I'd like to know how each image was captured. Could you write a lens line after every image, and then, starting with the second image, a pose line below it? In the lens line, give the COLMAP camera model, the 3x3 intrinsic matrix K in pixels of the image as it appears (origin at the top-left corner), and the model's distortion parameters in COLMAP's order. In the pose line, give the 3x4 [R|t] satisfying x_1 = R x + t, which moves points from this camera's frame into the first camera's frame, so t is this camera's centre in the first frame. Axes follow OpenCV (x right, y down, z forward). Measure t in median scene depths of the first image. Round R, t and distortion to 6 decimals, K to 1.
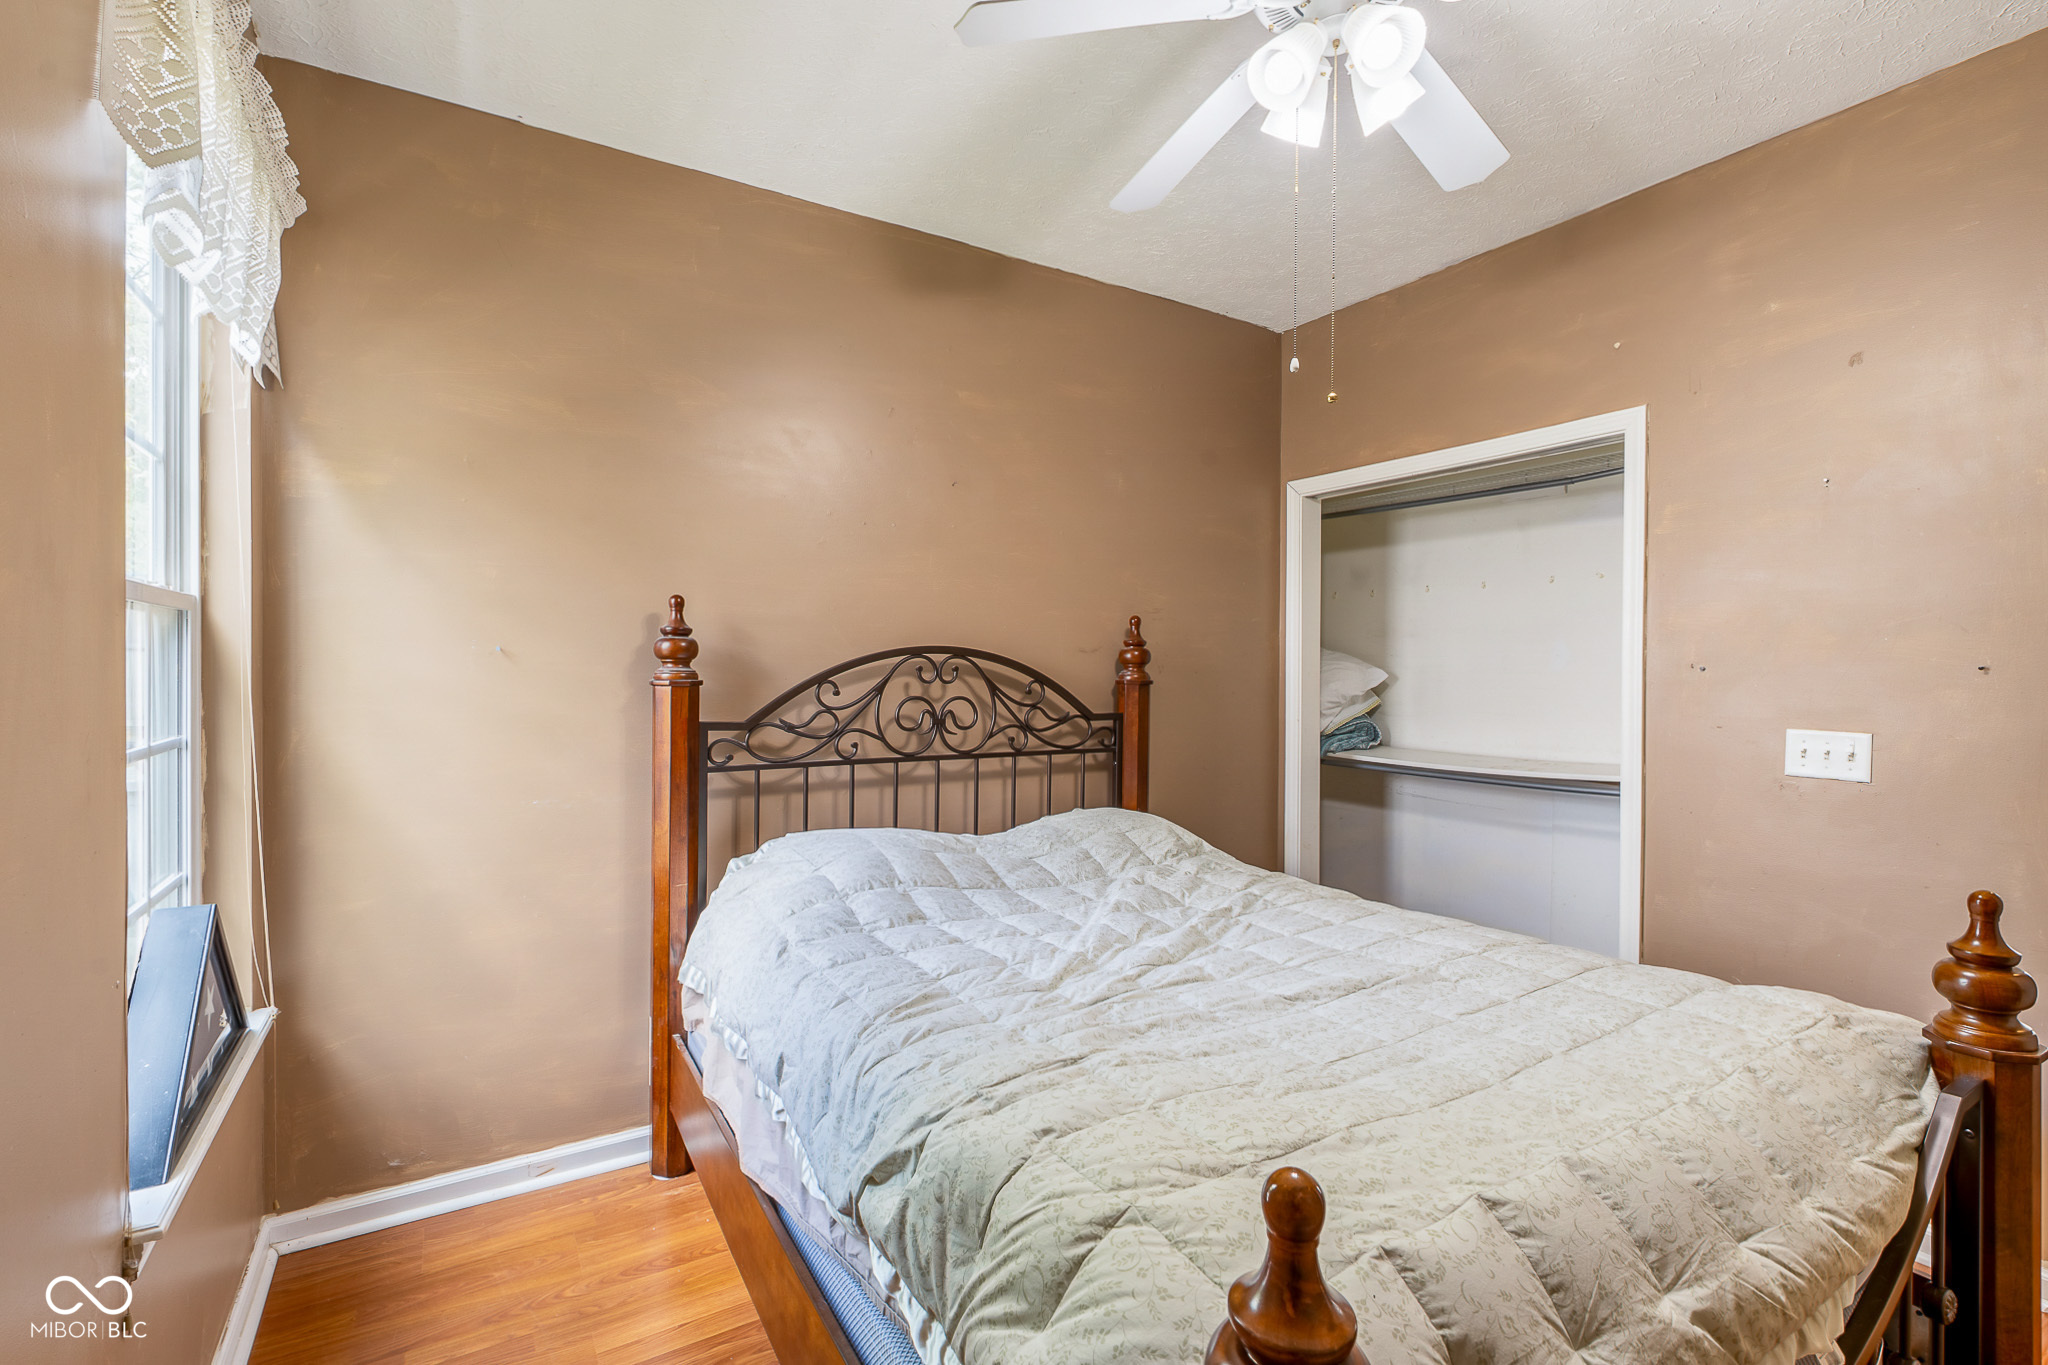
lens RADIAL K [[915.0, 0, 1021.1], [0, 915.0, 678.3], [0, 0, 1]] dist [-0.008636, 0.002403]
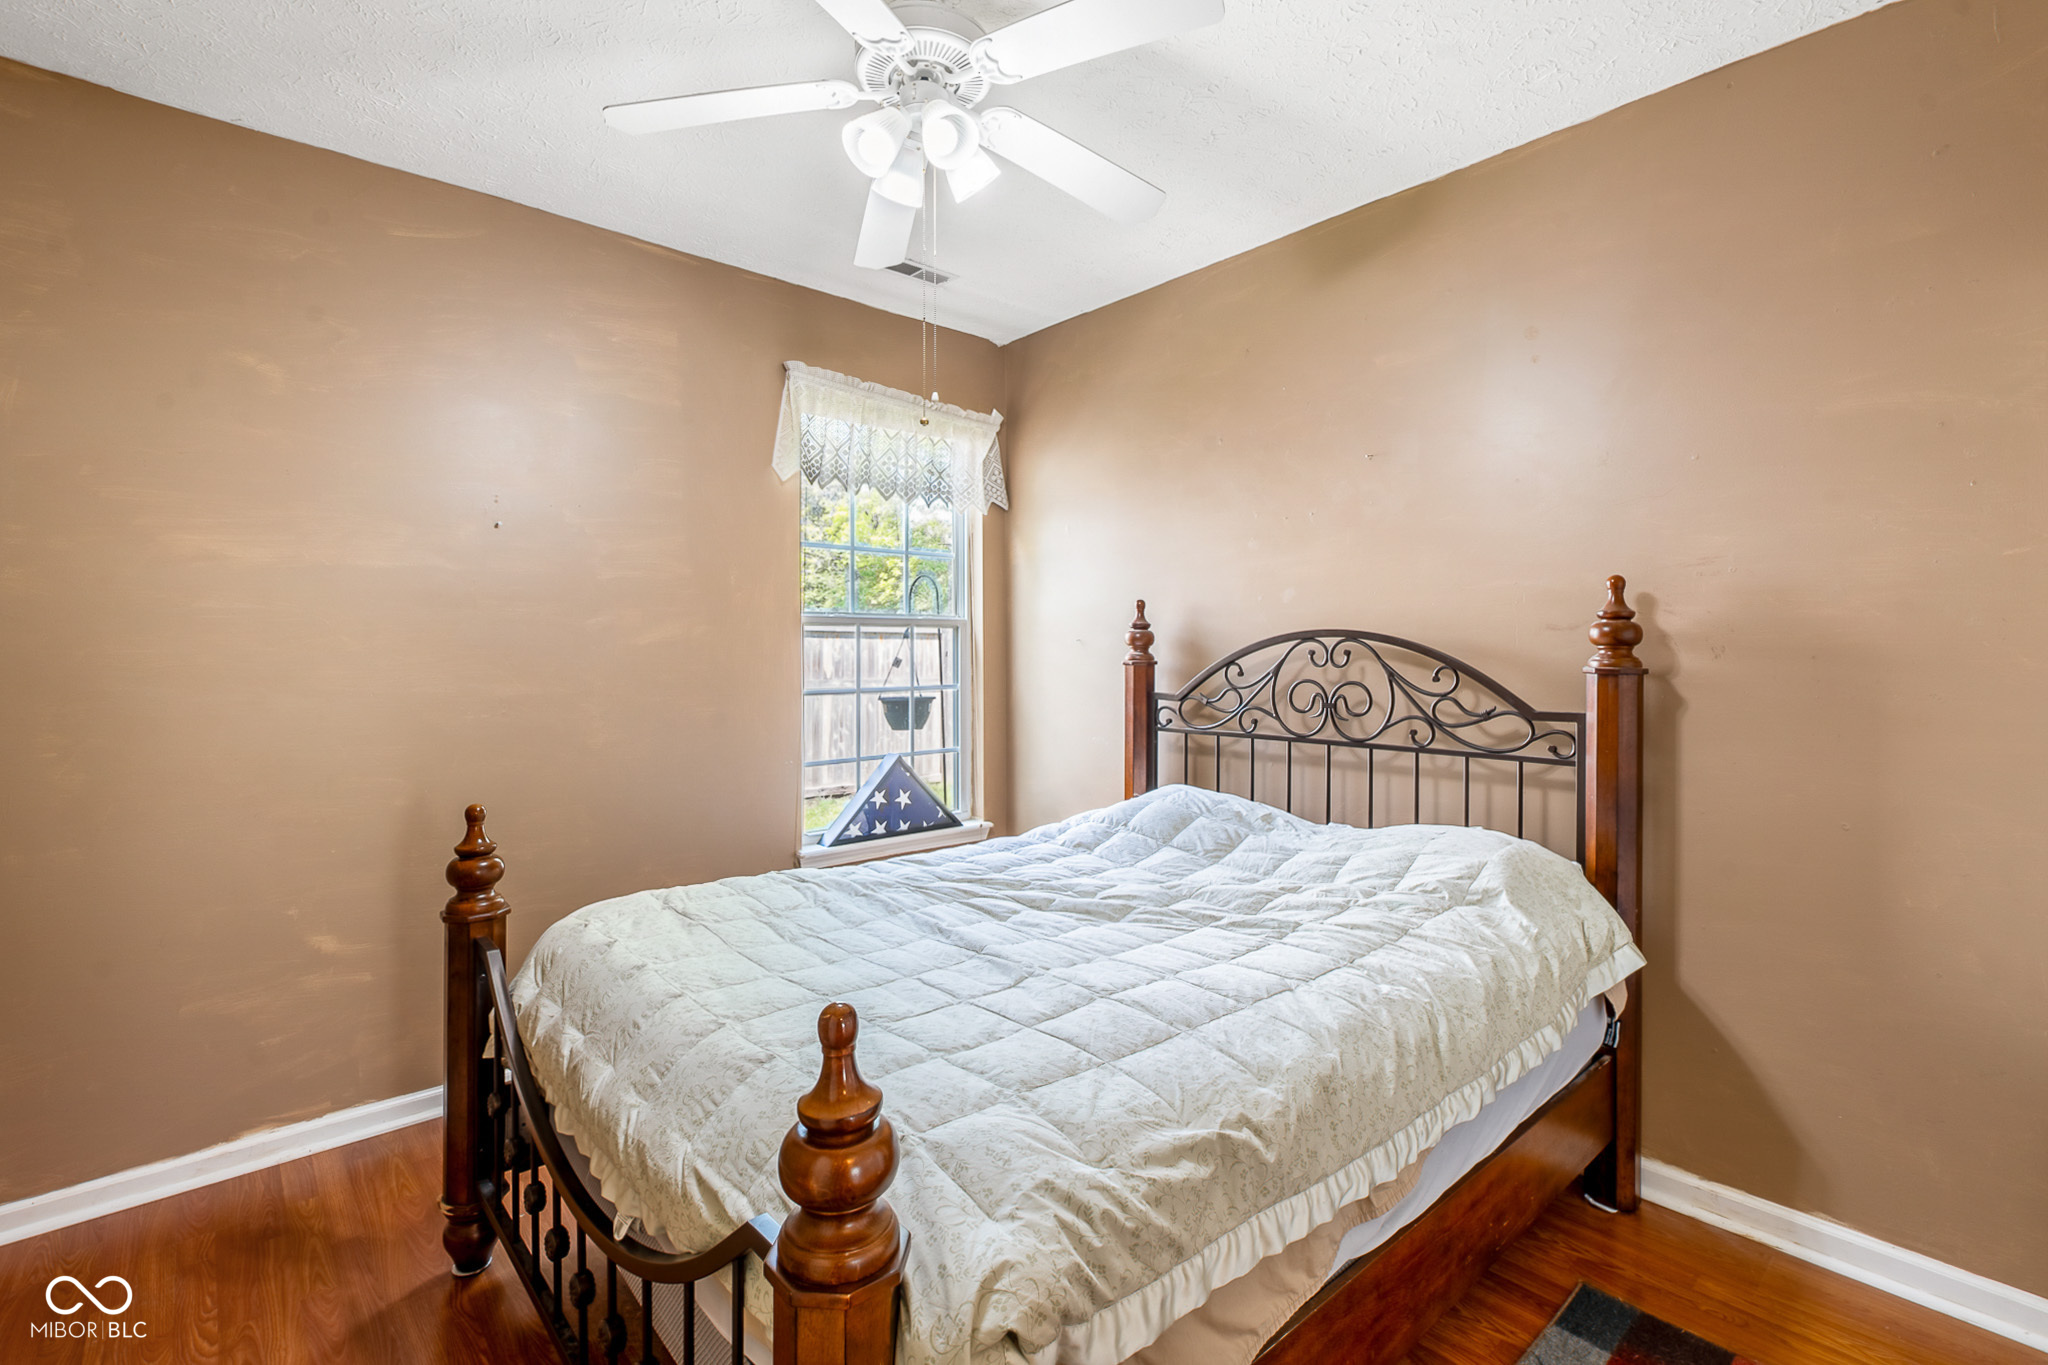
lens RADIAL K [[915.0, 0, 1026.8], [0, 915.0, 666.0], [0, 0, 1]] dist [-0.008636, 0.002403]
pose [[0.202295, 0.010637, -0.979267, 0.810596], [-0.013627, 0.999875, 0.008046, 0.000540], [0.979230, 0.011717, 0.202414, 0.479285]]
